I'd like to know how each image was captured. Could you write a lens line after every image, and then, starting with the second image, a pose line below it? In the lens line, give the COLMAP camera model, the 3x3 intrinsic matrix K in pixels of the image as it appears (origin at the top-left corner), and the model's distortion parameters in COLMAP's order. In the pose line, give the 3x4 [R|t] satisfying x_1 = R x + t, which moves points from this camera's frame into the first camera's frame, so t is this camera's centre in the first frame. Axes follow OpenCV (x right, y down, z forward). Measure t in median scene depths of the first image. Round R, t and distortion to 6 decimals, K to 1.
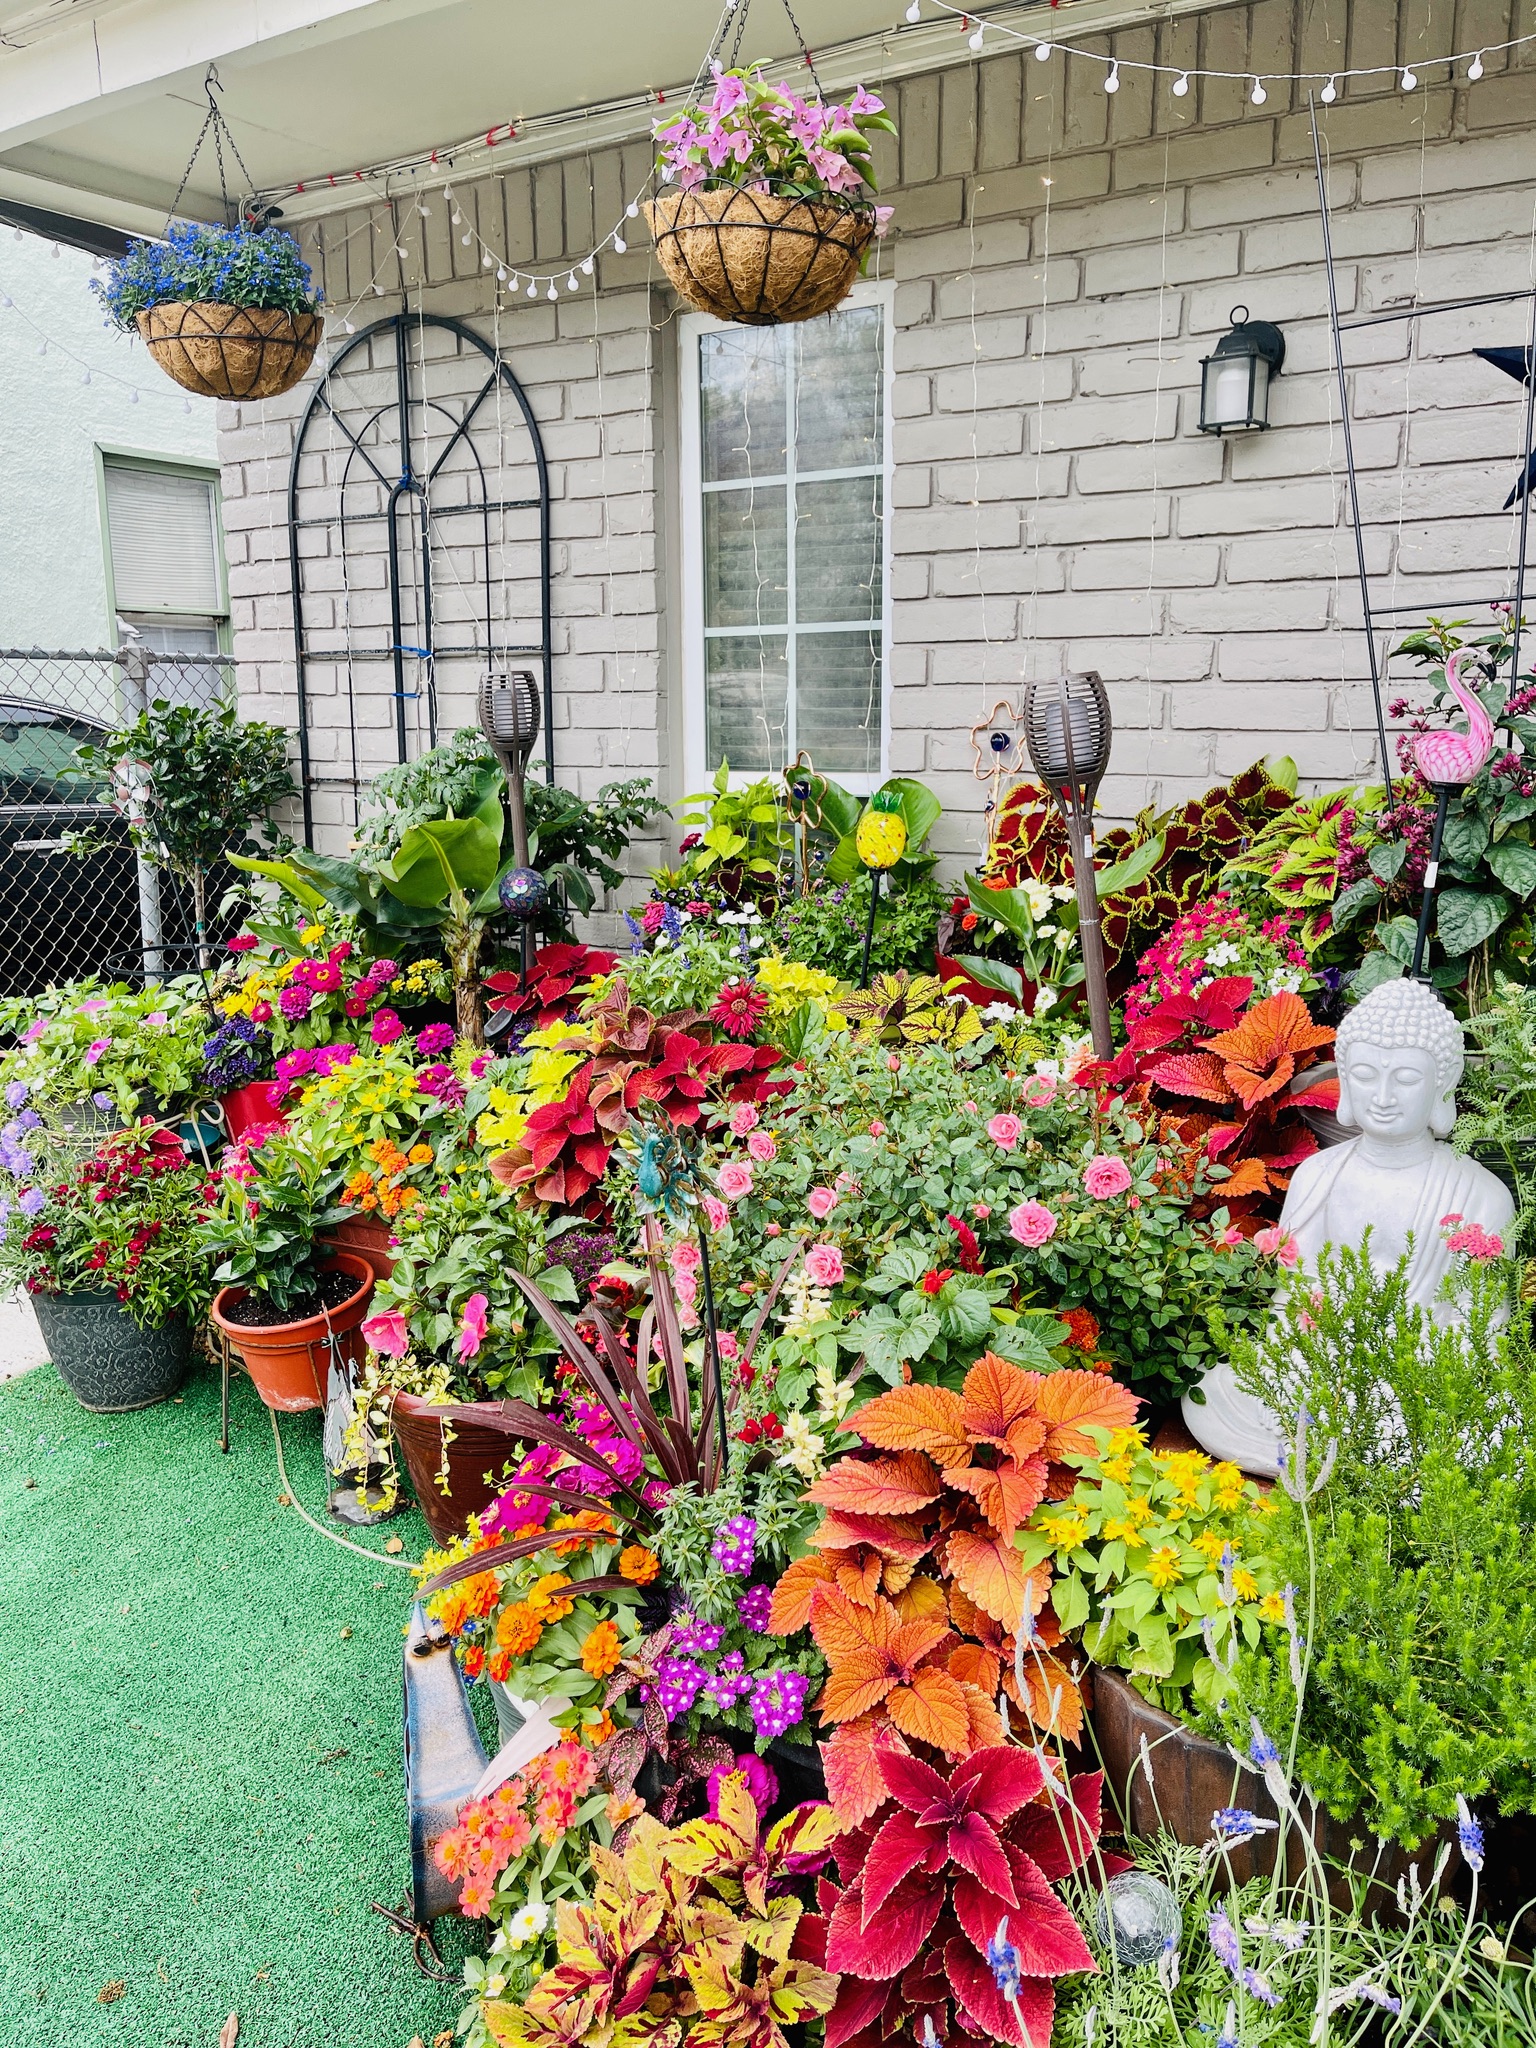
lens RADIAL K [[1590.3, 0, 770.1], [0, 1590.3, 1024.5], [0, 0, 1]] dist [-0.001249, -0.011254]
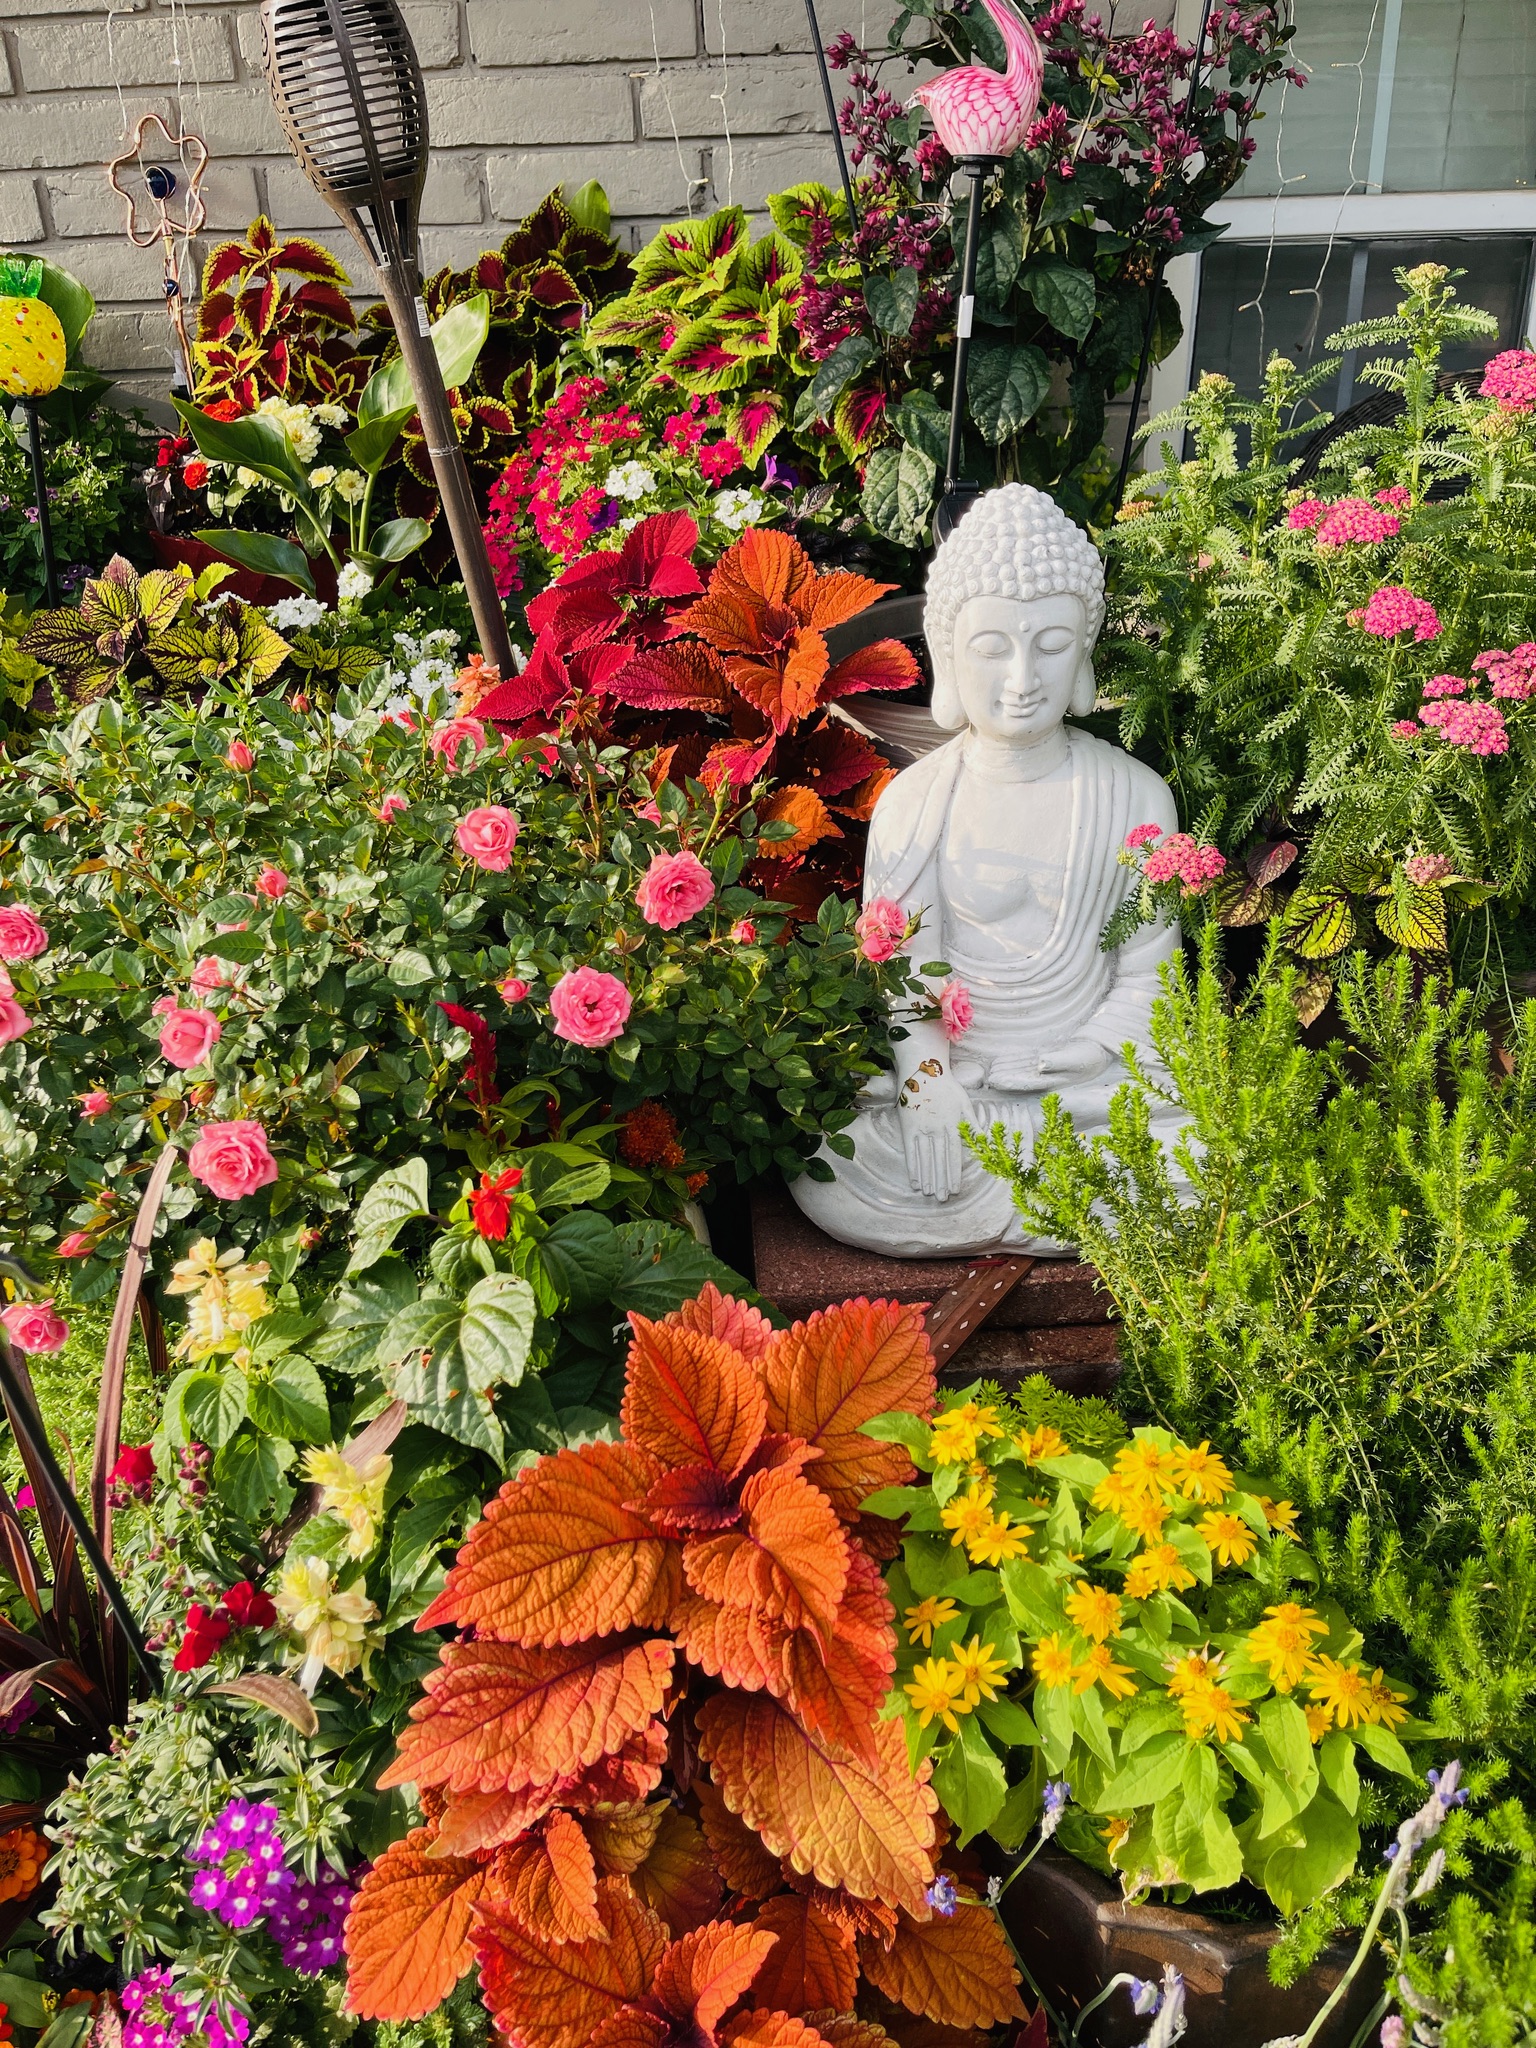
lens RADIAL K [[1590.3, 0, 764.1], [0, 1590.3, 1027.6], [0, 0, 1]] dist [-0.001249, -0.011254]
pose [[0.861484, -0.259295, 0.436592, -0.017214], [0.130780, 0.944088, 0.302645, -0.018358], [-0.490655, -0.203626, 0.847227, 0.300802]]
